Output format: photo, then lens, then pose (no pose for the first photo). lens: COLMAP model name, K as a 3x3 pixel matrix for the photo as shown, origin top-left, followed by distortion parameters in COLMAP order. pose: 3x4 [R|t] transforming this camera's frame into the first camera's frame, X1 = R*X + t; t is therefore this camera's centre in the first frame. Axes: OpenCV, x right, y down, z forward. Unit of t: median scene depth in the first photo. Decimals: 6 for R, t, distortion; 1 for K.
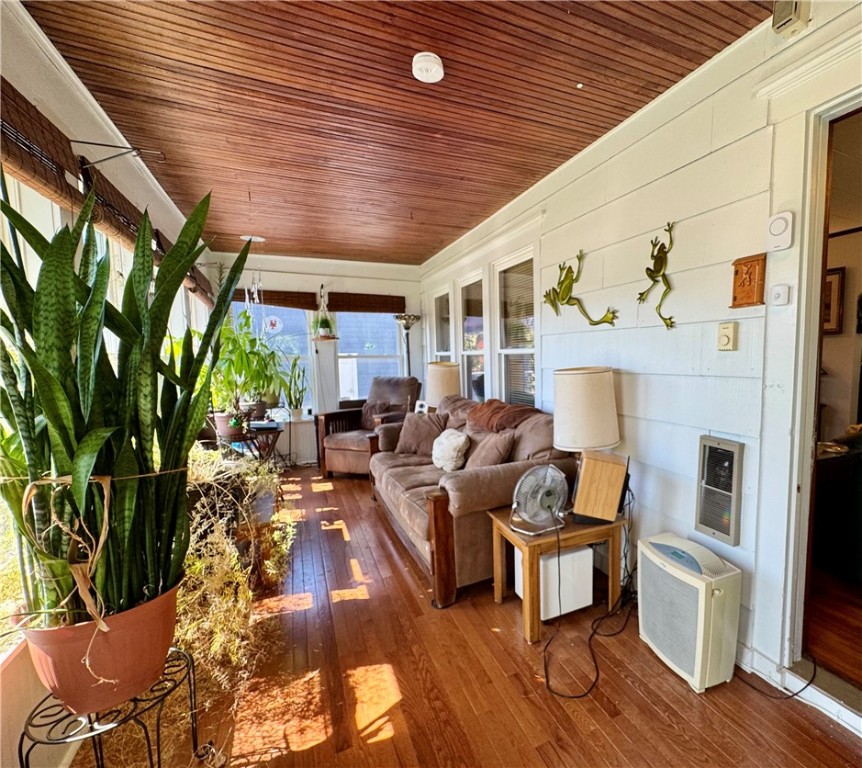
lens RADIAL K [[373.4, 0, 435.3], [0, 373.4, 386.6], [0, 0, 1]] dist [-0.002397, 0.000225]
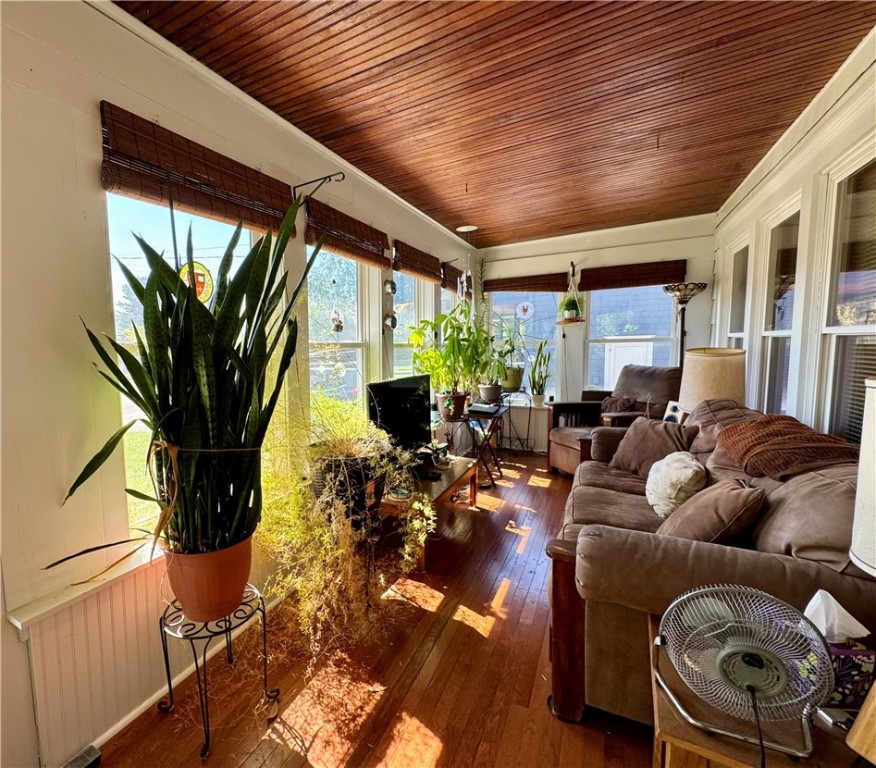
lens RADIAL K [[355.4, 0, 439.1], [0, 355.4, 380.0], [0, 0, 1]] dist [-0.000860, 0.000051]
pose [[0.689201, 0.069538, -0.721226, 0.142317], [-0.044410, 0.997567, 0.053744, -0.021474], [0.723208, -0.005011, 0.690612, 0.193967]]
